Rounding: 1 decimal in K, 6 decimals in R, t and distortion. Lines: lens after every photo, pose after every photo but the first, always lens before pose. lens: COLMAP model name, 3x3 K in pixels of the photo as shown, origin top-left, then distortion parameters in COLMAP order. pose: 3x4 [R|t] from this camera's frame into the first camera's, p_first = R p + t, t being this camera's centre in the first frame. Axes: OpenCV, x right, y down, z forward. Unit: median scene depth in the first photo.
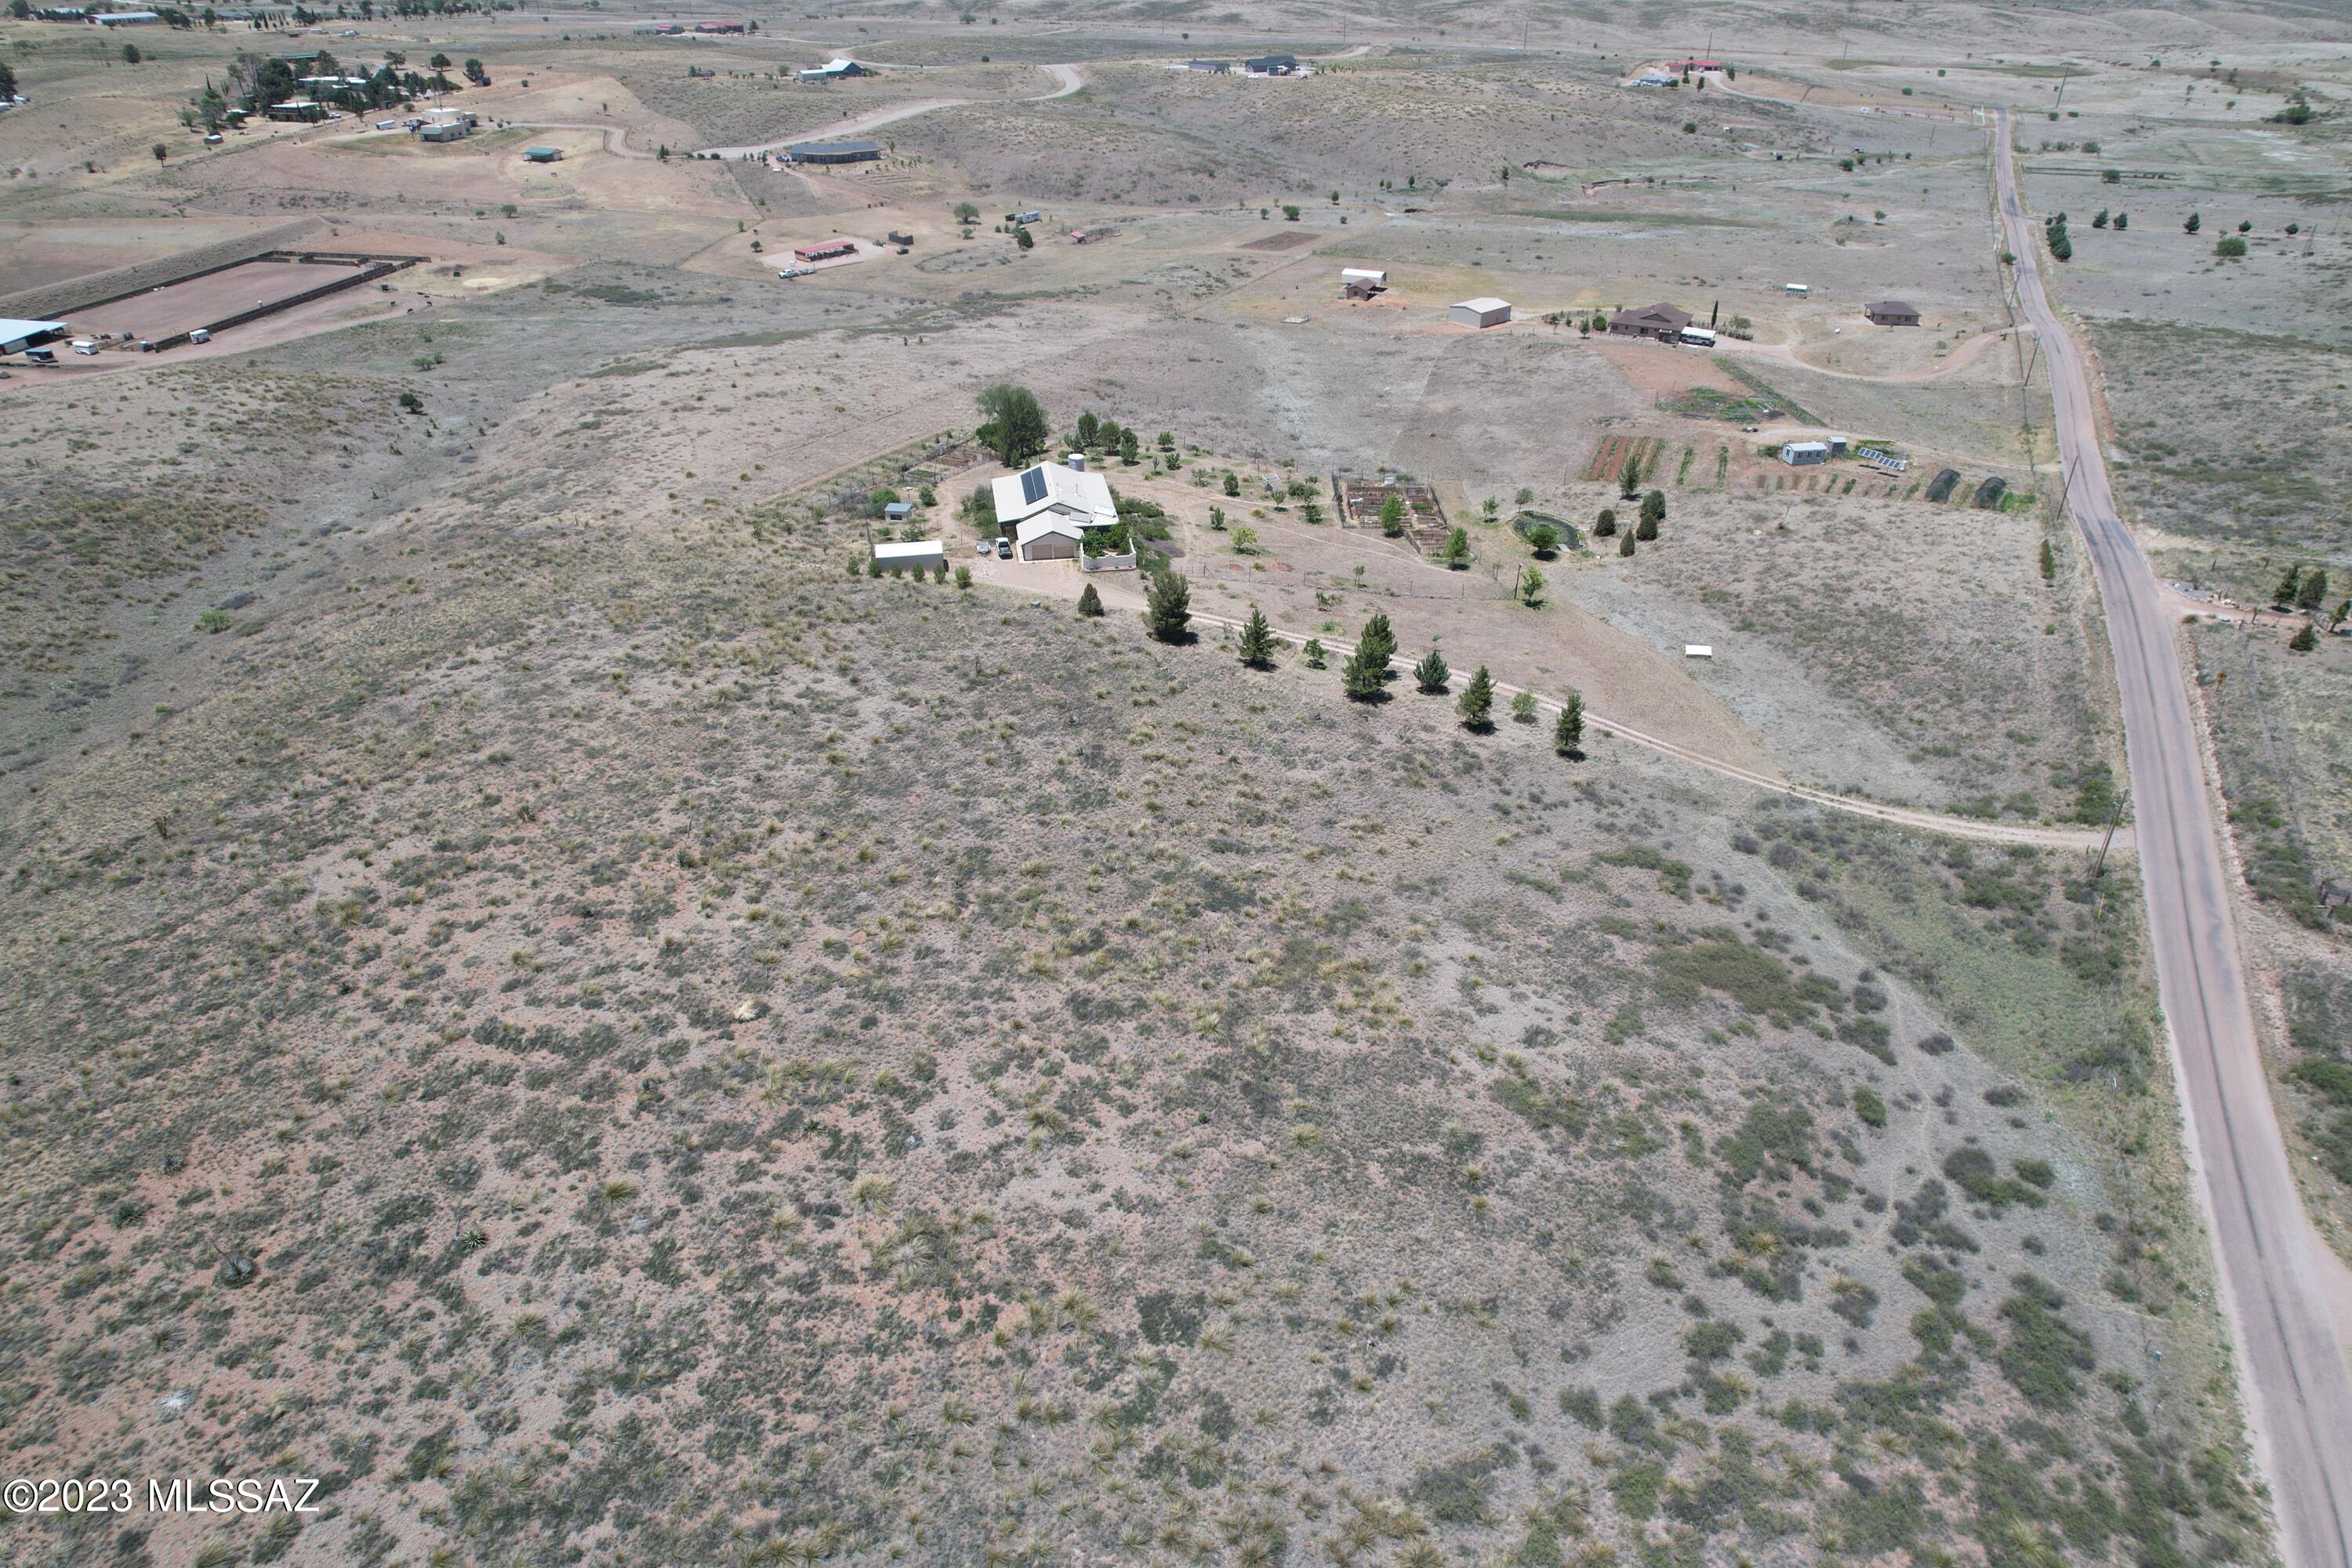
lens RADIAL K [[1501.1, 0, 1179.4], [0, 1501.1, 776.1], [0, 0, 1]] dist [-0.075977, 0.066114]
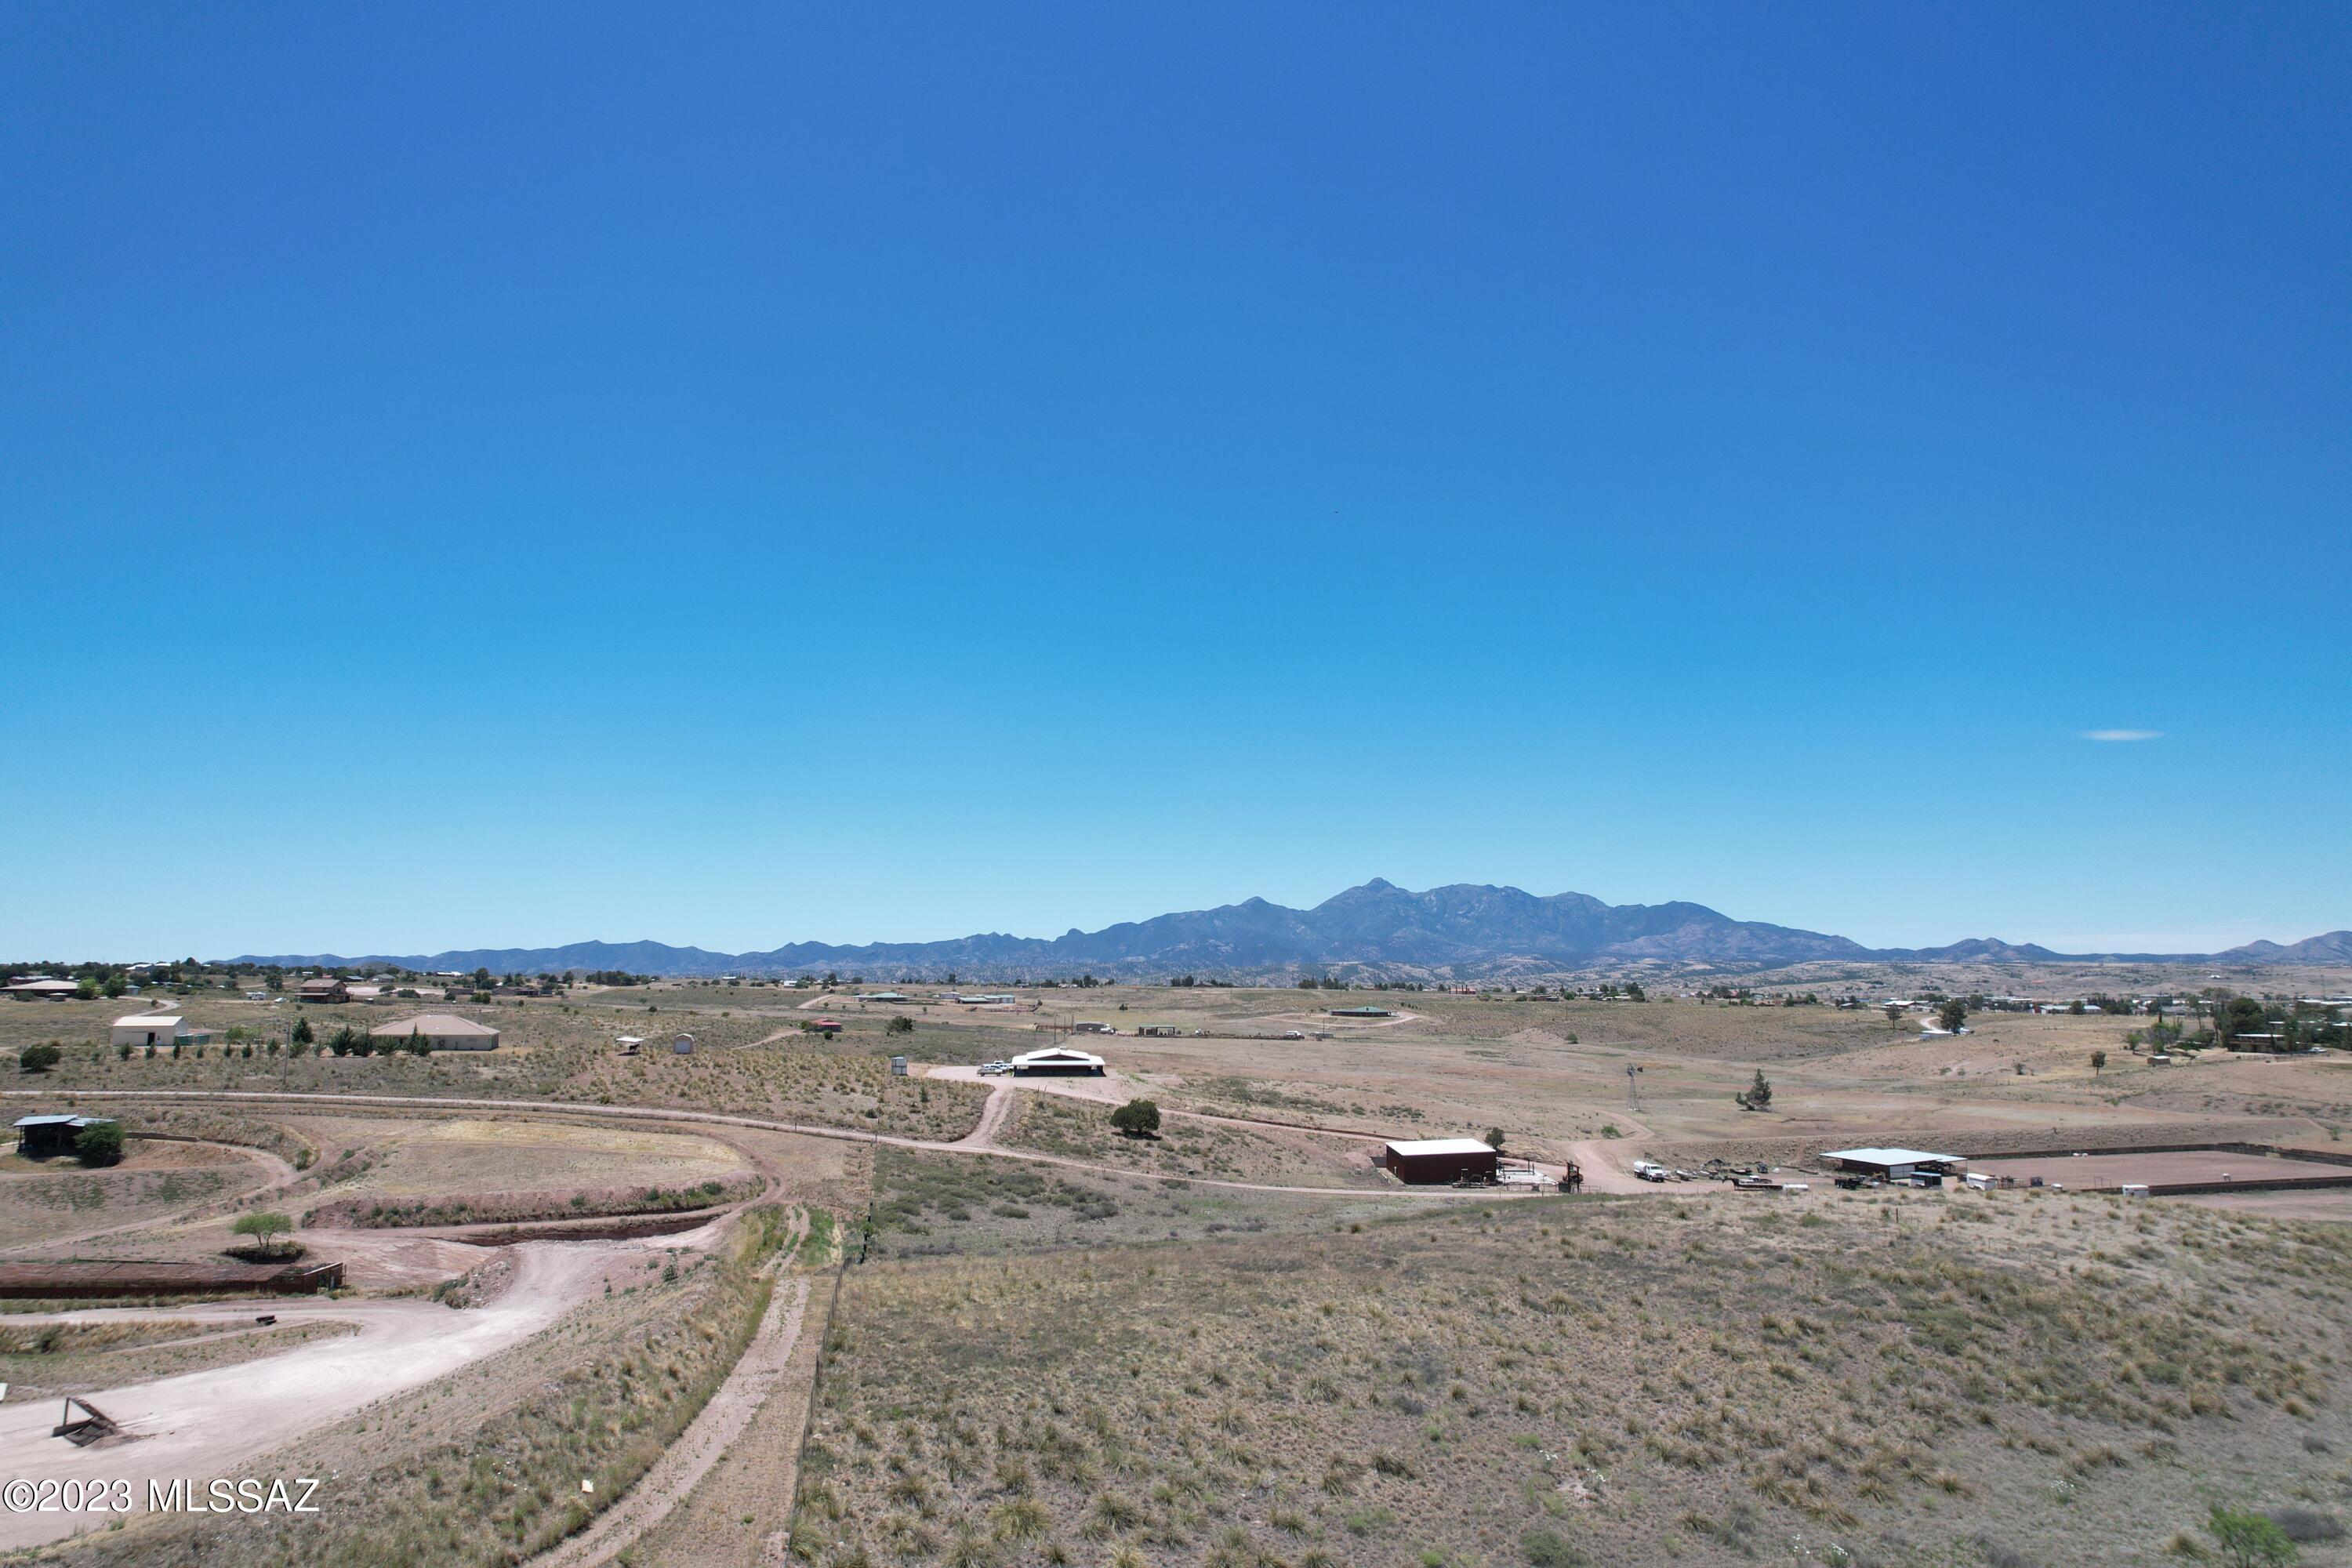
lens RADIAL K [[1501.1, 0, 1174.1], [0, 1501.1, 772.8], [0, 0, 1]] dist [-0.075977, 0.066114]
pose [[0.458660, -0.123864, -0.879937, -0.526867], [-0.457031, 0.816344, -0.353136, -0.017992], [0.762072, 0.564127, 0.317815, 0.703610]]
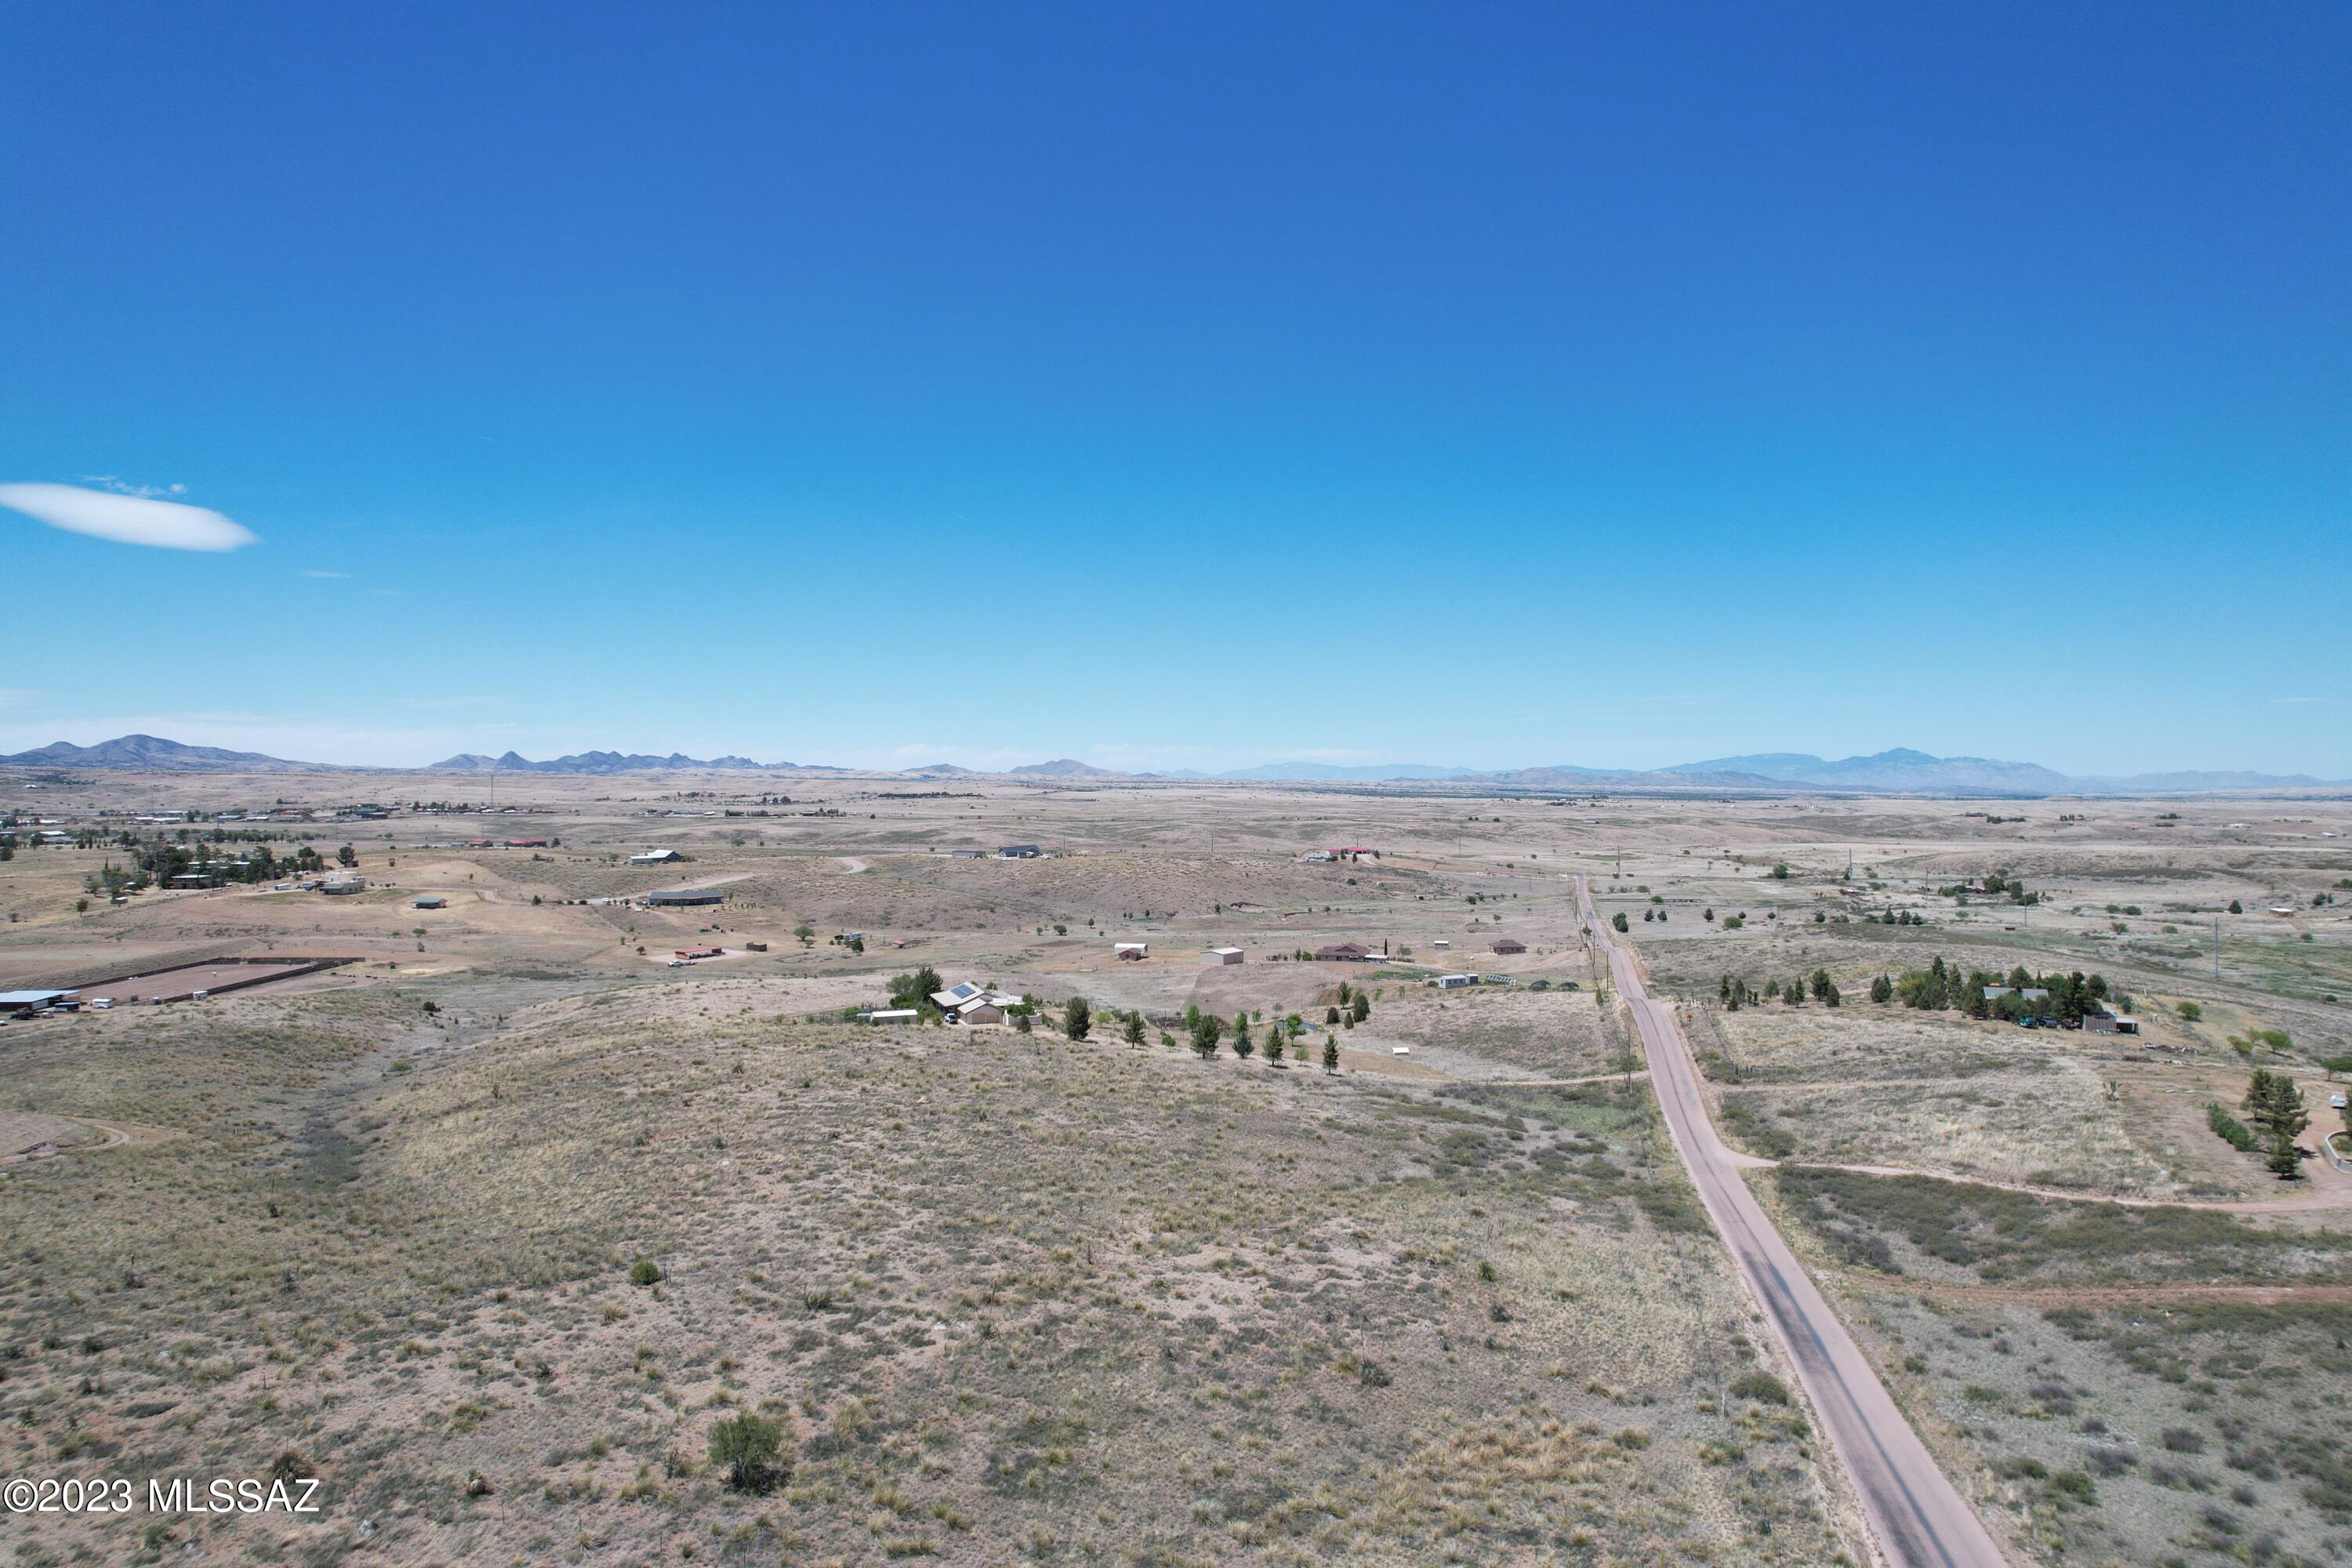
lens RADIAL K [[1501.1, 0, 1178.3], [0, 1501.1, 789.1], [0, 0, 1]] dist [-0.075977, 0.066114]
pose [[0.981500, -0.008150, 0.191289, -0.226050], [0.103573, 0.862890, -0.494666, 0.526467], [-0.161030, 0.505327, 0.847770, -0.549868]]
